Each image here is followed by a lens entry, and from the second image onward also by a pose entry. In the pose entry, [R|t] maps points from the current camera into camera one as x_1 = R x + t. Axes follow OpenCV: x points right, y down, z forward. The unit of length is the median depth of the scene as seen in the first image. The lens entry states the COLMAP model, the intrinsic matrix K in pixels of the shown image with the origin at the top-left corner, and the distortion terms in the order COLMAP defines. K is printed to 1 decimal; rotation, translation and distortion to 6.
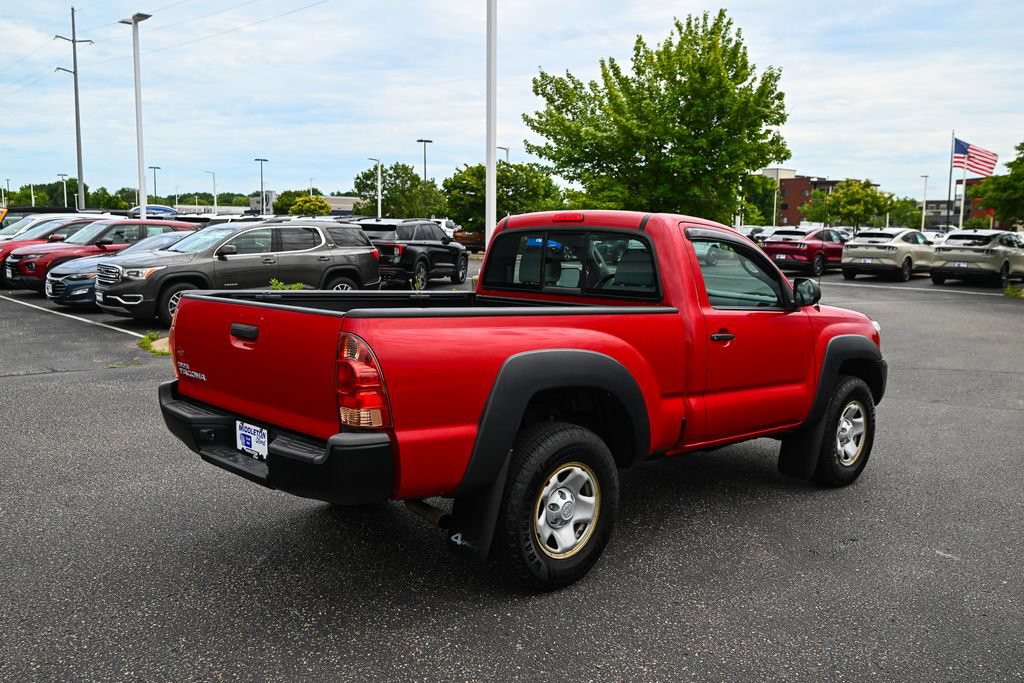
lens RADIAL K [[897.9, 0, 512.0], [0, 897.9, 341.5], [0, 0, 1]] dist [-0.010702, -0.008106]
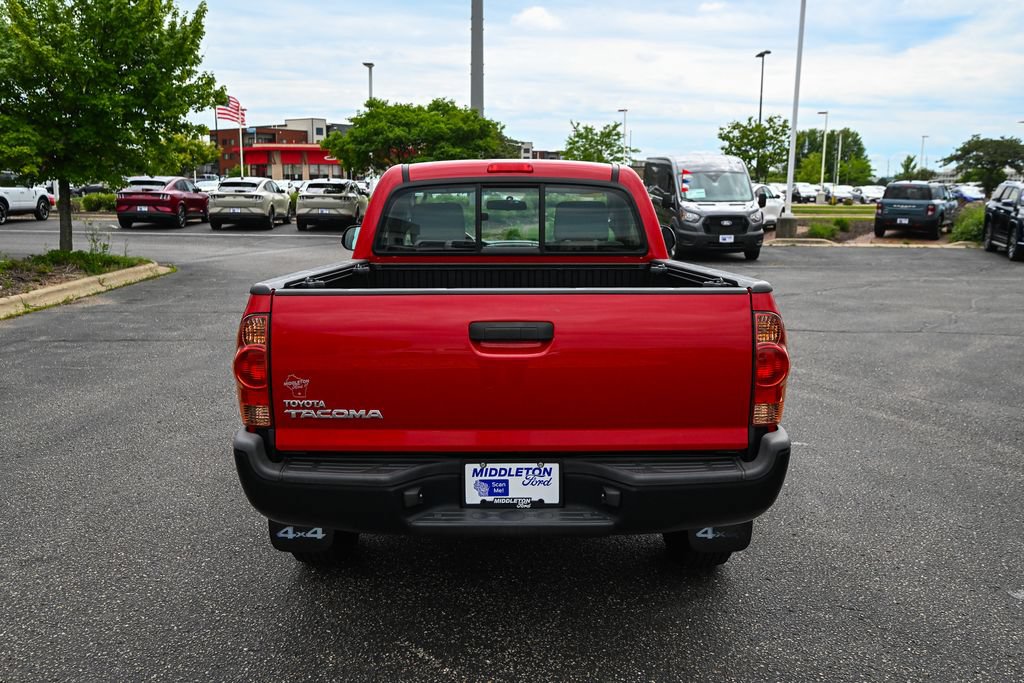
lens RADIAL K [[883.1, 0, 512.0], [0, 883.1, 341.5], [0, 0, 1]] dist [-0.000133, -0.018168]
pose [[0.685842, -0.133546, 0.715392, -0.161743], [0.091784, 0.991042, 0.097011, -0.014403], [-0.721939, -0.000873, 0.691956, 0.108860]]
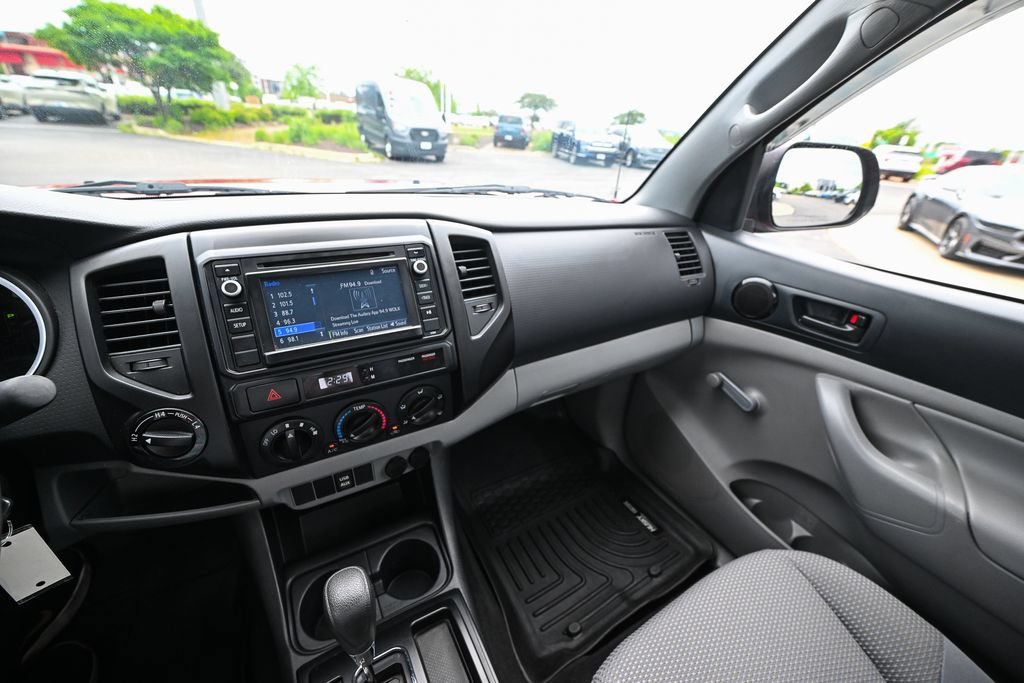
lens RADIAL K [[395.9, 0, 512.0], [0, 395.9, 341.5], [0, 0, 1]] dist [0.000297, -0.001783]
pose [[0.239147, -0.463681, 0.853117, 0.042522], [0.050254, 0.883345, 0.466022, -0.022543], [-0.969682, -0.068575, 0.234551, 0.301645]]
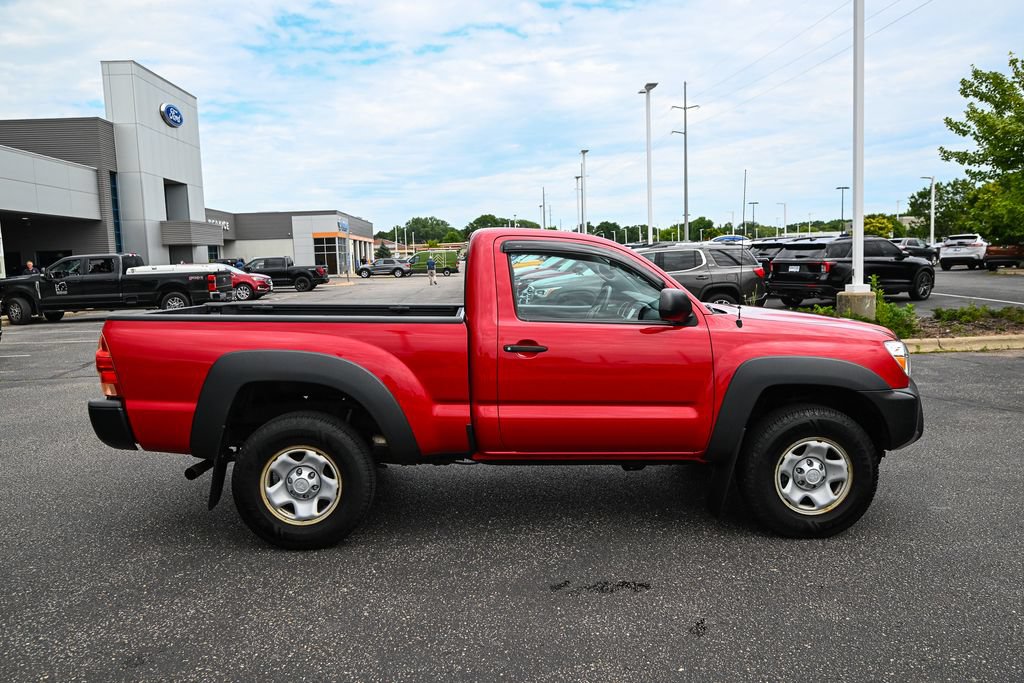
lens RADIAL K [[777.7, 0, 512.0], [0, 777.7, 341.5], [0, 0, 1]] dist [-0.004840, -0.001580]
pose [[0.744764, 0.033039, -0.666509, 0.206781], [-0.041304, 0.999141, 0.003375, -0.004115], [0.666048, 0.025016, 0.745489, 0.088502]]
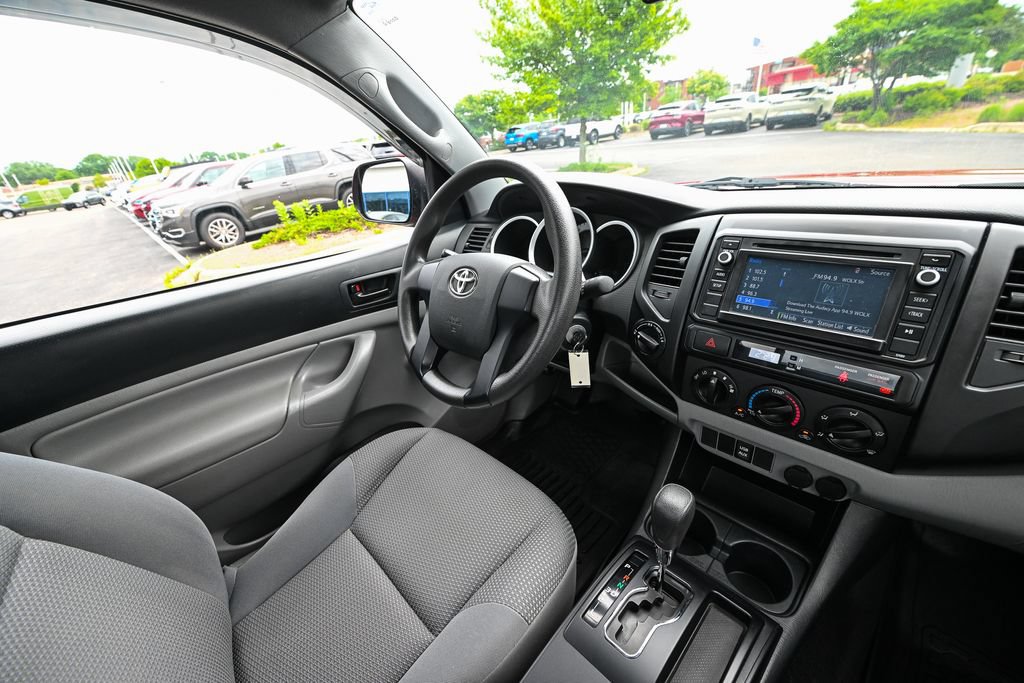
lens RADIAL K [[395.9, 0, 512.0], [0, 395.9, 341.5], [0, 0, 1]] dist [0.000297, -0.001783]
pose [[0.990870, -0.120369, -0.060723, 0.044244], [0.133946, 0.930084, 0.342056, -0.022090], [0.015304, -0.347067, 0.937716, 0.292544]]
